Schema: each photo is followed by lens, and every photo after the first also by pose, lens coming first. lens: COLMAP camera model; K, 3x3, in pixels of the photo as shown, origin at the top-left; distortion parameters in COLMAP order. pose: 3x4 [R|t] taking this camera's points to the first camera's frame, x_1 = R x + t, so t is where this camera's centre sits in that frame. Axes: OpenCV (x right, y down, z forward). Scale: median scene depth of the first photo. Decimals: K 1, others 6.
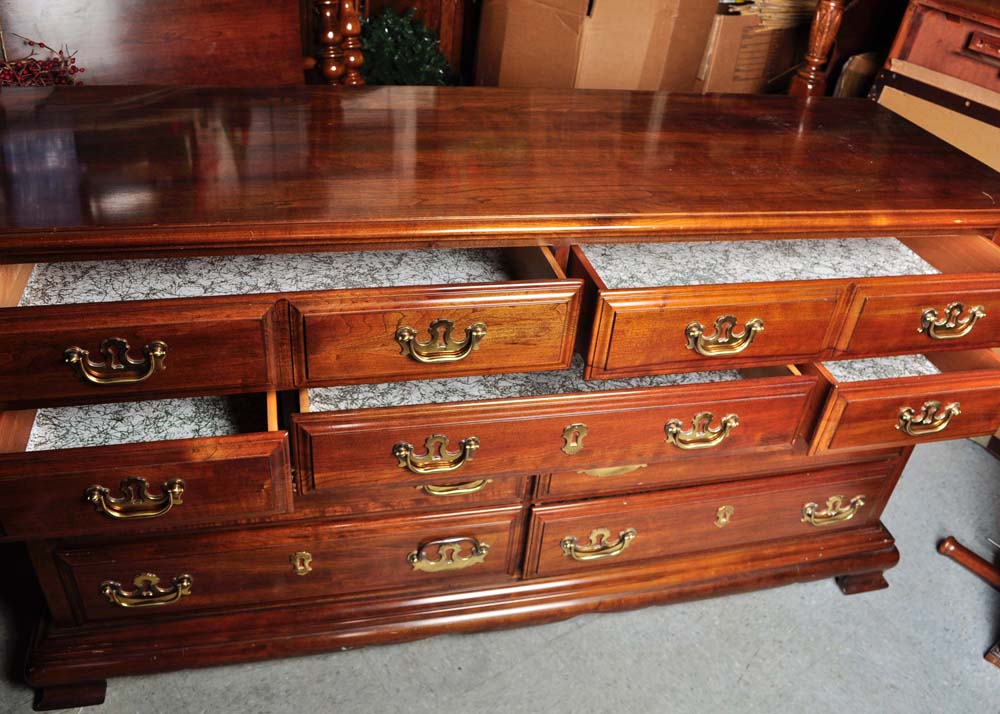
lens RADIAL K [[837.9, 0, 500.0], [0, 837.9, 357.0], [0, 0, 1]] dist [-0.090677, 0.013600]
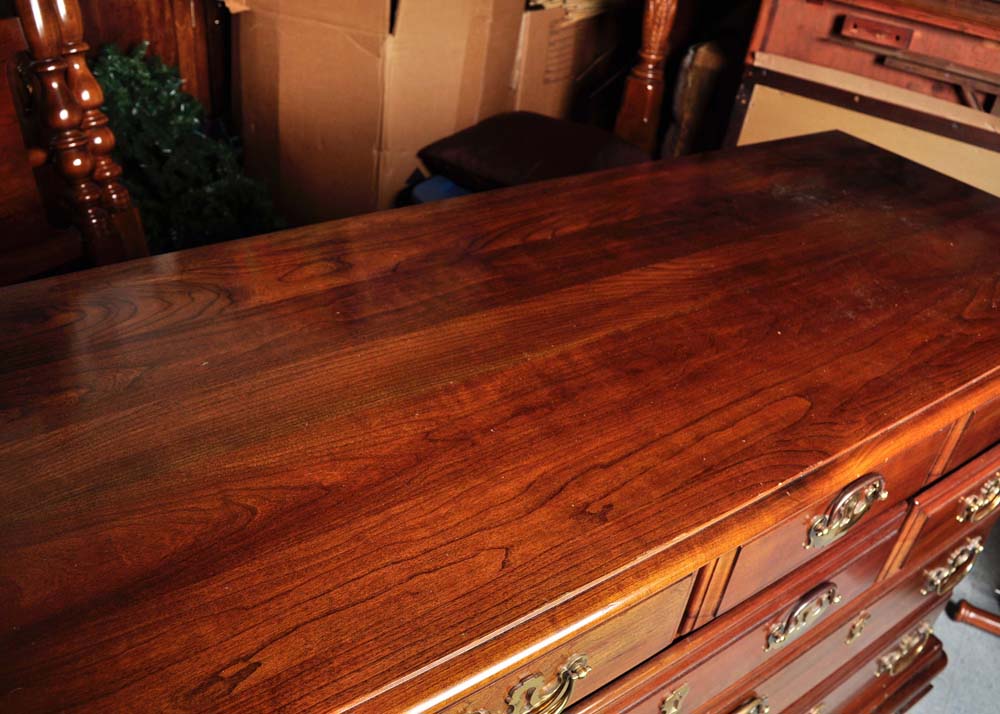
lens RADIAL K [[837.9, 0, 500.0], [0, 837.9, 357.0], [0, 0, 1]] dist [-0.090677, 0.013600]
pose [[0.932330, -0.206195, 0.297061, -0.100743], [0.196903, 0.978510, 0.061218, -0.152356], [-0.303300, 0.001416, 0.952894, 0.238893]]
